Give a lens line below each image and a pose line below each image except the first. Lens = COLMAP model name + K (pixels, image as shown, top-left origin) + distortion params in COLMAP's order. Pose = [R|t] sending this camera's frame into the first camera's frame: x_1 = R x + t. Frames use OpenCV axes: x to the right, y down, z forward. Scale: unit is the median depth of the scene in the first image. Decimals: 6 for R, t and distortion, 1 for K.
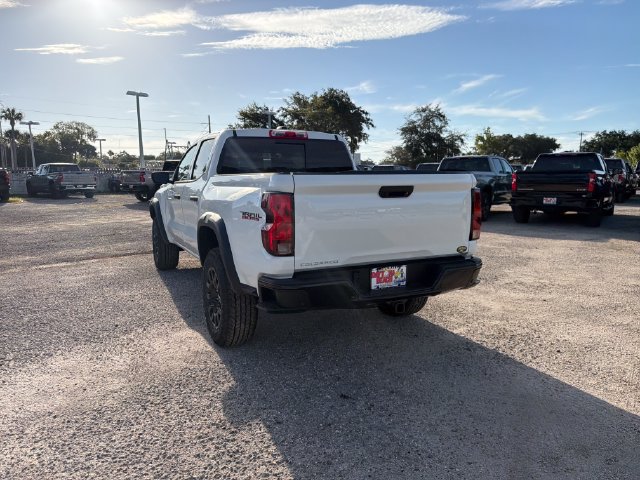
lens RADIAL K [[448.2, 0, 313.7], [0, 448.2, 241.8], [0, 0, 1]] dist [0.074571, -0.118128]
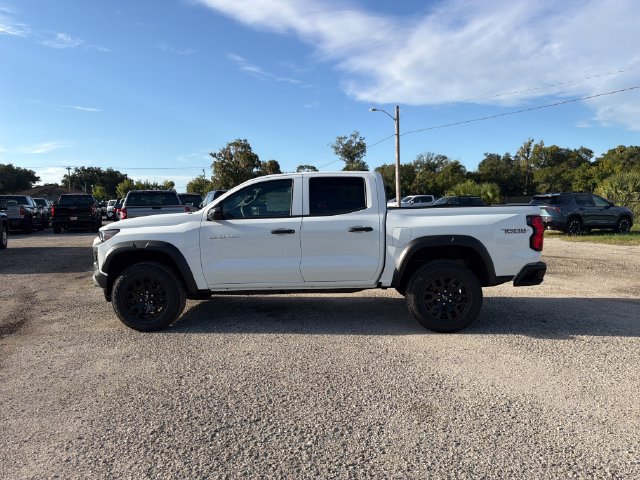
lens RADIAL K [[447.1, 0, 314.8], [0, 447.1, 244.0], [0, 0, 1]] dist [0.077766, -0.110823]
pose [[0.497613, -0.079189, 0.863777, -0.099133], [0.136464, 0.990570, 0.012198, -0.006687], [-0.856597, 0.111805, 0.503727, 0.040737]]
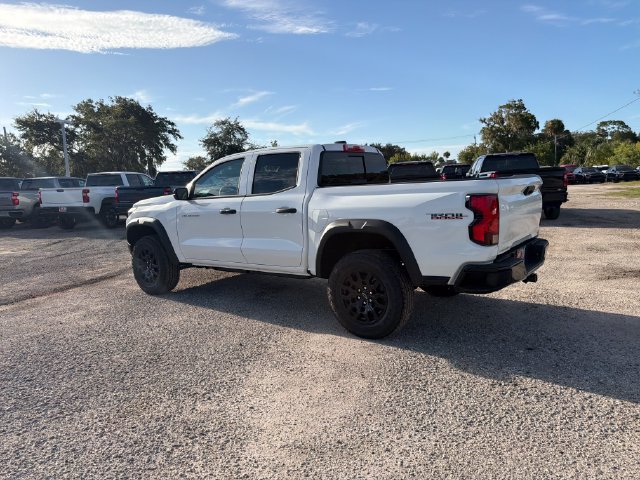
lens RADIAL K [[446.9, 0, 313.9], [0, 446.9, 240.9], [0, 0, 1]] dist [0.045418, -0.049972]
pose [[0.899107, -0.091137, 0.428136, -0.049869], [0.102006, 0.994781, -0.002460, -0.001308], [-0.425677, 0.045884, 0.903711, 0.003795]]
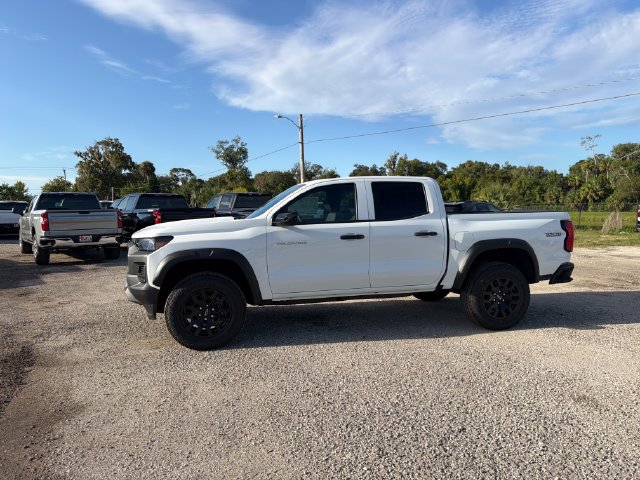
lens RADIAL K [[447.1, 0, 314.8], [0, 447.1, 244.0], [0, 0, 1]] dist [0.077766, -0.110823]
pose [[0.245943, -0.072912, 0.966538, -0.110813], [0.144928, 0.988723, 0.037707, -0.011738], [-0.958388, 0.130805, 0.253736, 0.075000]]
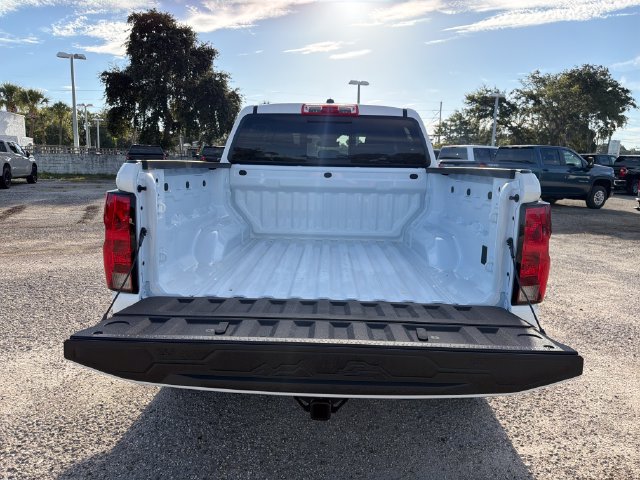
lens RADIAL K [[456.6, 0, 318.9], [0, 456.6, 235.4], [0, 0, 1]] dist [-0.000131, -0.005736]
pose [[0.887258, 0.096095, -0.451153, 0.021590], [-0.091044, 0.995302, 0.032948, -0.004642], [0.452200, 0.011842, 0.891838, 0.026446]]
